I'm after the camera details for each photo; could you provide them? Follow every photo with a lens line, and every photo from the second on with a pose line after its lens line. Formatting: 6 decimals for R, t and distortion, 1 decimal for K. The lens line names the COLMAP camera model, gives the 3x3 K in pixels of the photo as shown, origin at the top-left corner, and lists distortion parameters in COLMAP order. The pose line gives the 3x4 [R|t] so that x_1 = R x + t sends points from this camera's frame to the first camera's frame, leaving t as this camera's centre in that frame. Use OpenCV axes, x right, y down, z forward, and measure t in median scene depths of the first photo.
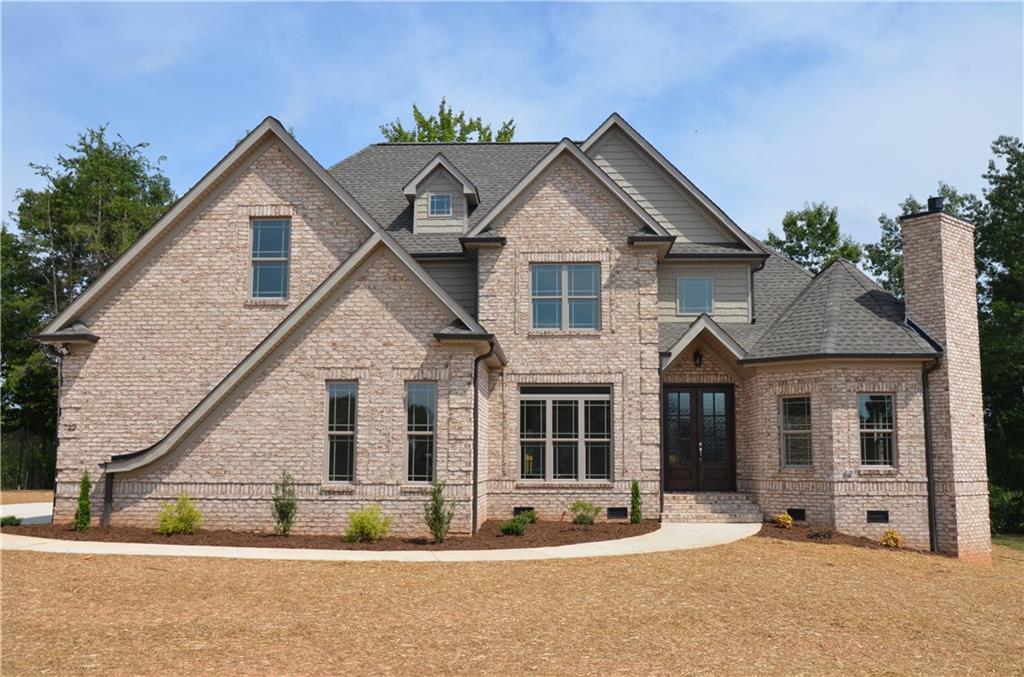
lens RADIAL K [[949.7, 0, 511.9], [0, 949.7, 335.9], [0, 0, 1]] dist [-0.038604, 0.000000]
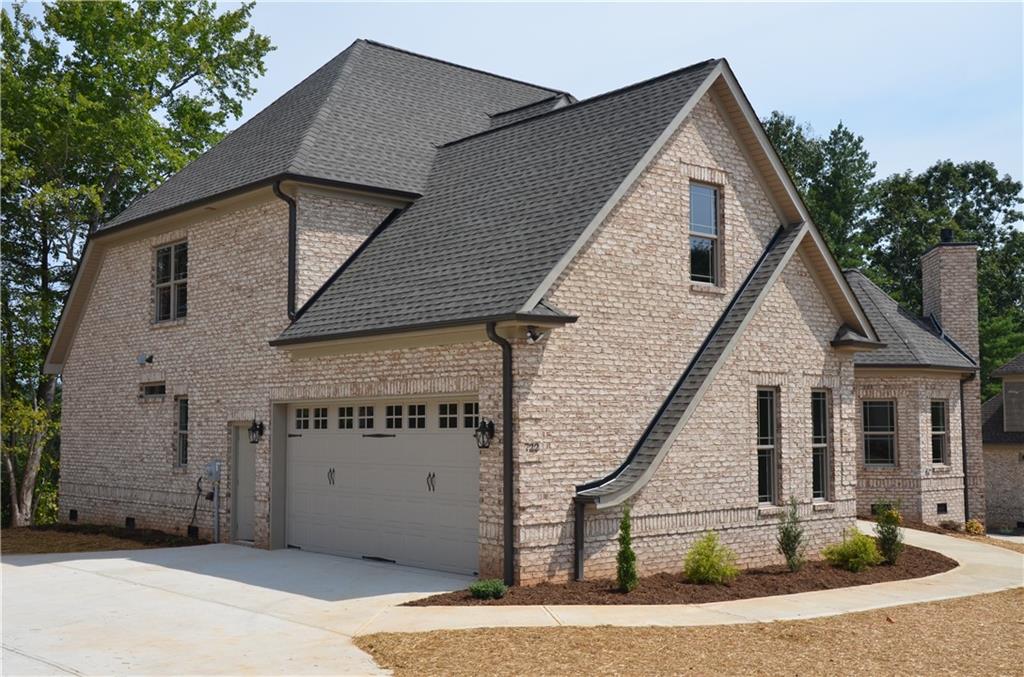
lens RADIAL K [[1160.2, 0, 512.0], [0, 1160.2, 337.9], [0, 0, 1]] dist [-0.007069, 0.000000]
pose [[0.726497, 0.046215, 0.685614, -1.067490], [-0.085645, 0.996046, 0.023612, -0.002468], [-0.681812, -0.075873, 0.727583, 0.388412]]
